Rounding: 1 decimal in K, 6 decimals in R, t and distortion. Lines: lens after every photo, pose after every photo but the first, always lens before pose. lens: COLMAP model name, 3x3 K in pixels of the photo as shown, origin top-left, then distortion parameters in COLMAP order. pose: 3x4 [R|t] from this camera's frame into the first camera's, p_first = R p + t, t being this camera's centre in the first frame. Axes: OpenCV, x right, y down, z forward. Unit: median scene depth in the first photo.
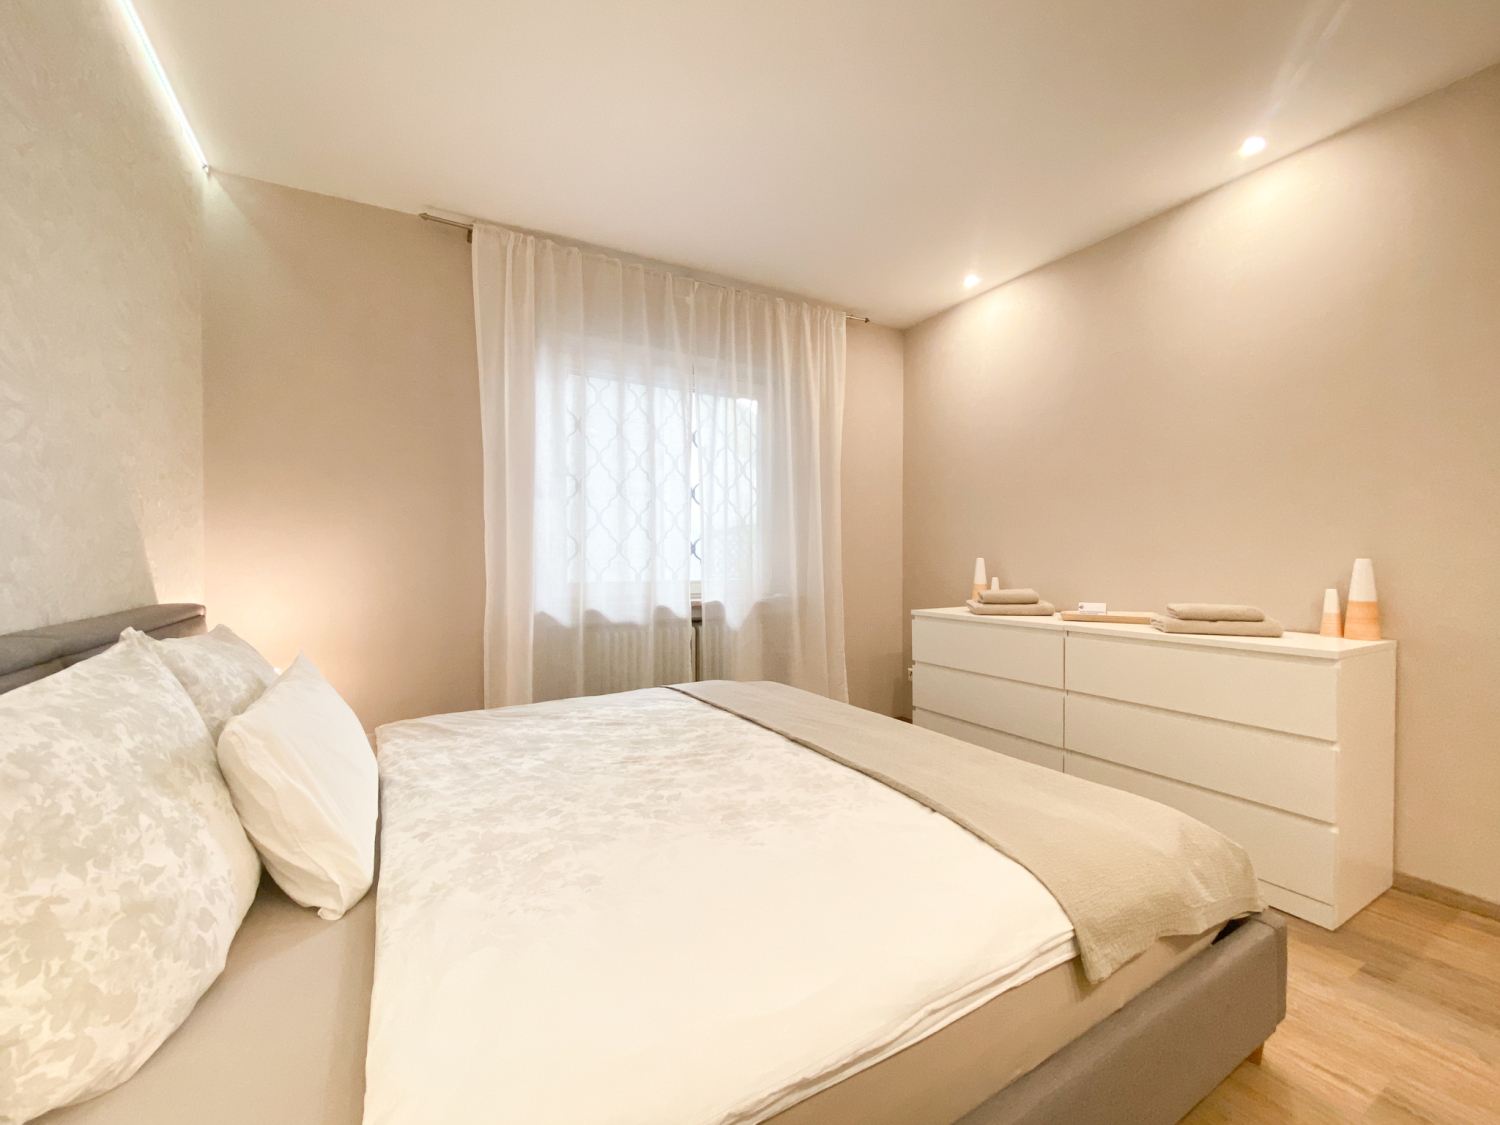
lens RADIAL K [[631.3, 0, 752.3], [0, 631.3, 560.4], [0, 0, 1]] dist [-0.001861, -0.000783]
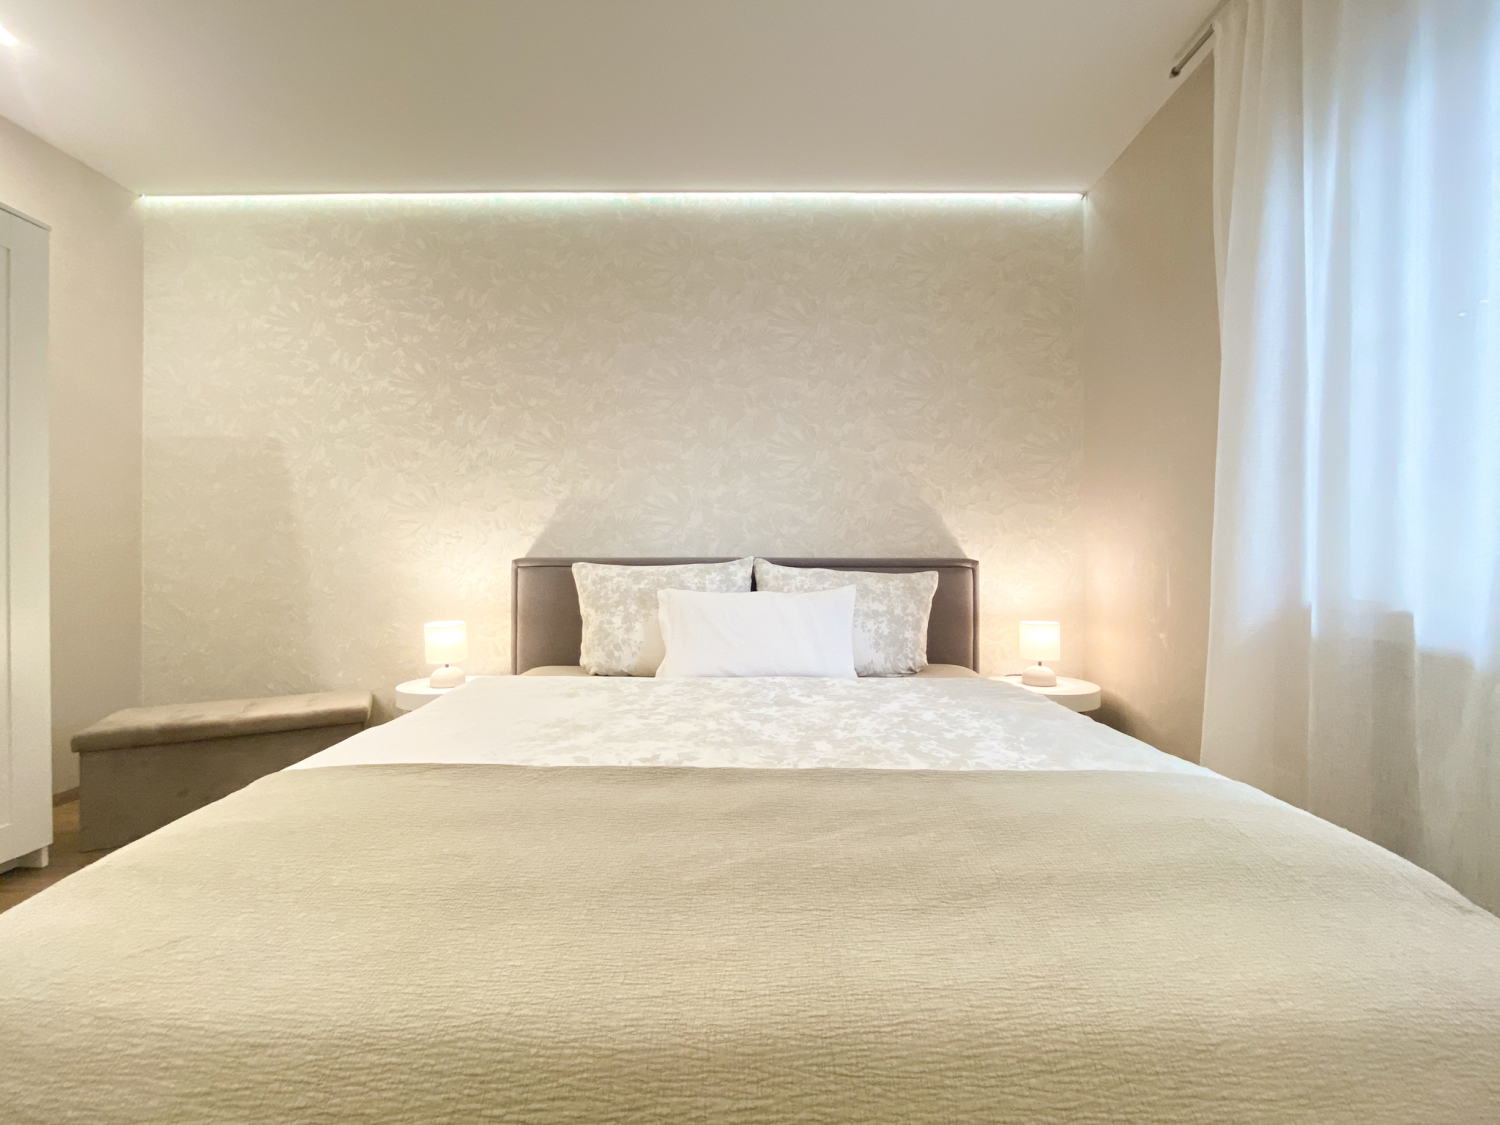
lens RADIAL K [[631.3, 0, 752.3], [0, 631.3, 560.4], [0, 0, 1]] dist [-0.001861, -0.000783]
pose [[-0.493313, 0.008276, -0.869813, 1.401446], [-0.007499, 0.999877, 0.013766, 0.131792], [0.869820, 0.013313, -0.493190, 3.077992]]
